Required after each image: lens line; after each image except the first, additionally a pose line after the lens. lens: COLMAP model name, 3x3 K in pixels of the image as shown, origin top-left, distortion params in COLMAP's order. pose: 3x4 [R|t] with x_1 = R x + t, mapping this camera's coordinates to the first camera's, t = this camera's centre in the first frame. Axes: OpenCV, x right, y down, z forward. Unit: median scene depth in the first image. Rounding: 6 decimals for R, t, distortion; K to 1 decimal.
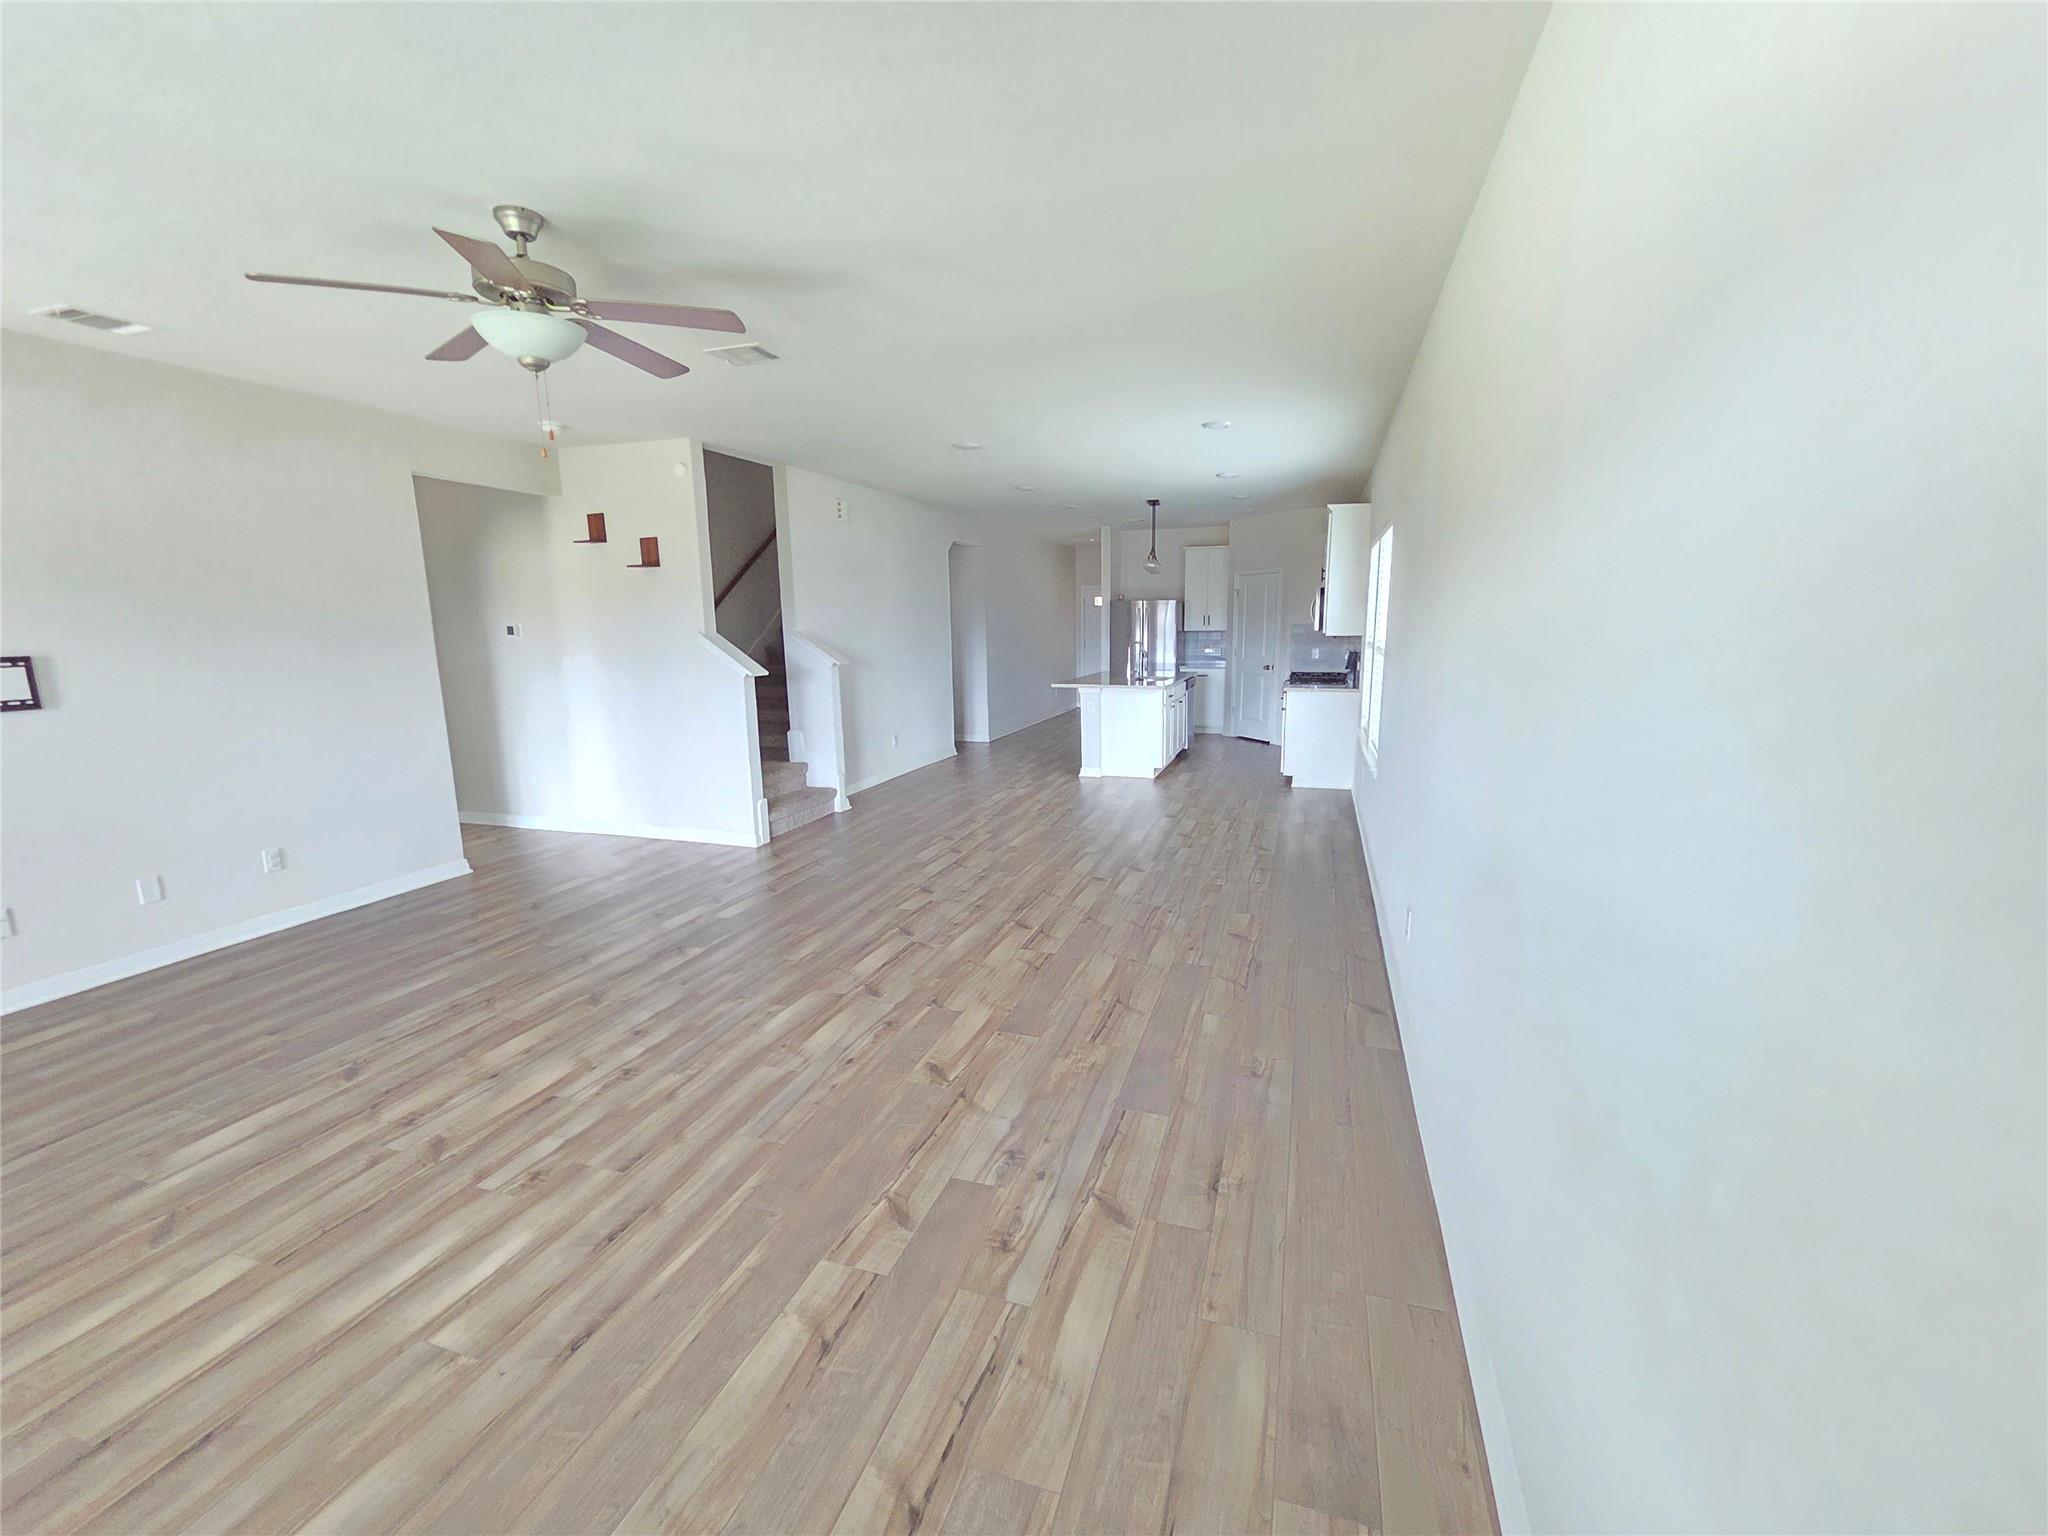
lens RADIAL K [[841.3, 0, 1033.2], [0, 841.3, 783.4], [0, 0, 1]] dist [-0.002058, 0.000733]
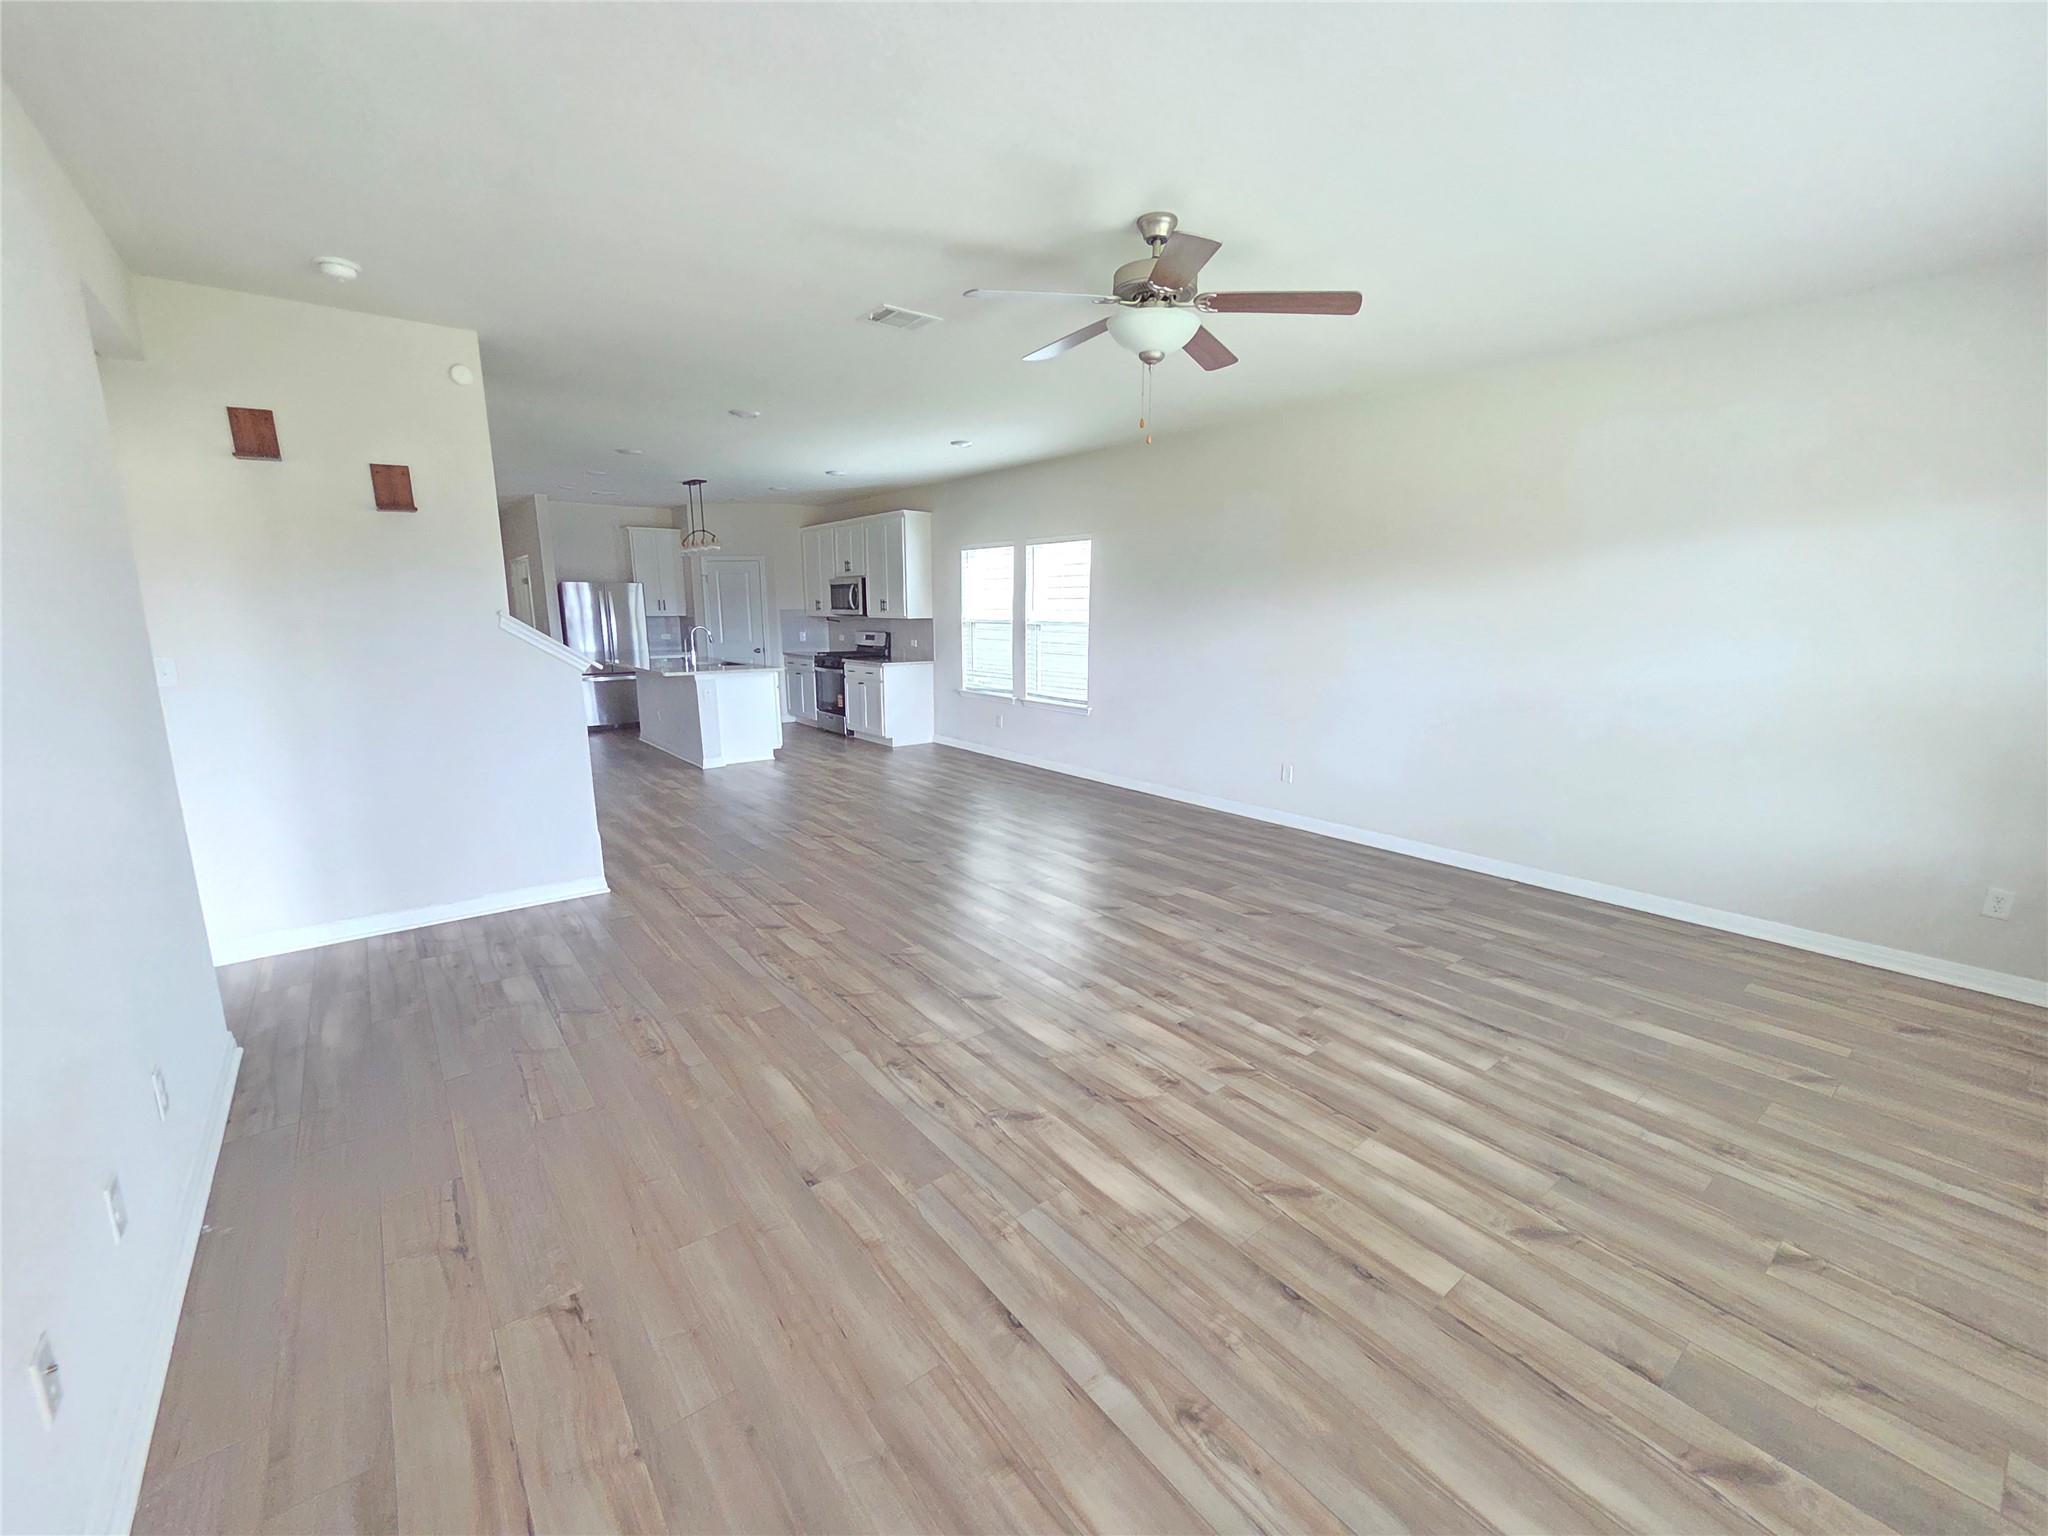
lens RADIAL K [[841.3, 0, 1024.1], [0, 841.3, 773.7], [0, 0, 1]] dist [-0.002058, 0.000733]
pose [[0.556012, -0.152928, 0.816984, -1.429849], [0.153114, 0.984952, 0.080165, -0.065795], [-0.816949, 0.080519, 0.571061, 0.473462]]
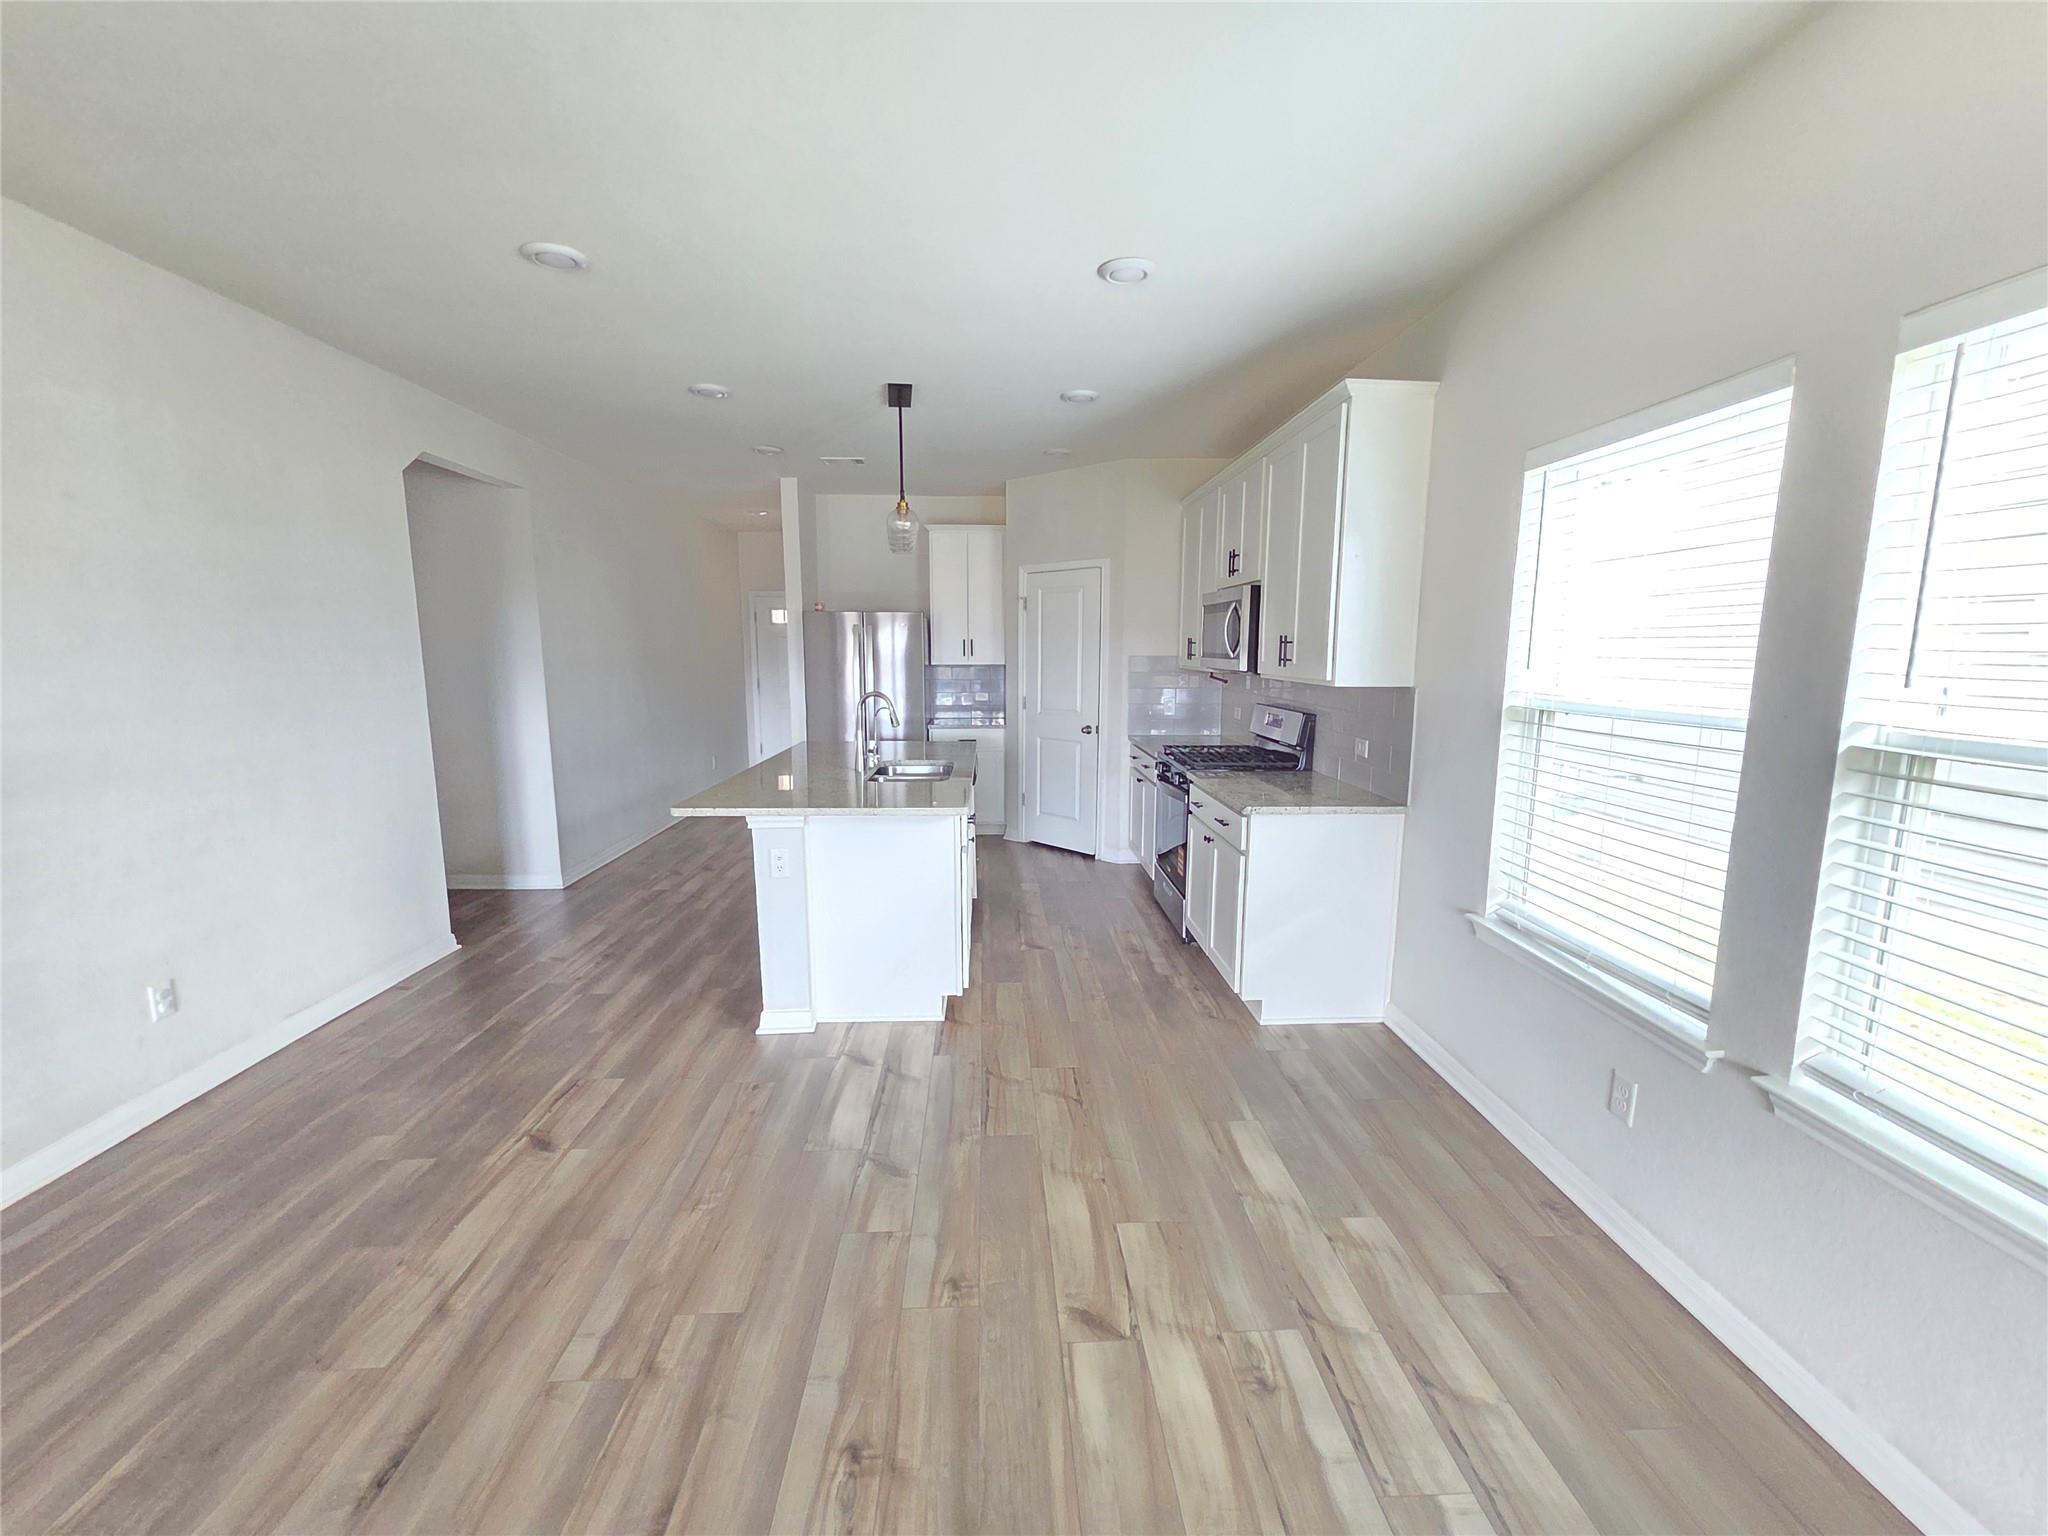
lens RADIAL K [[841.3, 0, 1018.9], [0, 841.3, 771.0], [0, 0, 1]] dist [-0.002058, 0.000733]
pose [[0.937728, -0.042159, 0.344803, 0.107059], [0.057051, 0.997821, -0.033153, -0.313776], [-0.342654, 0.050760, 0.938089, 1.604375]]
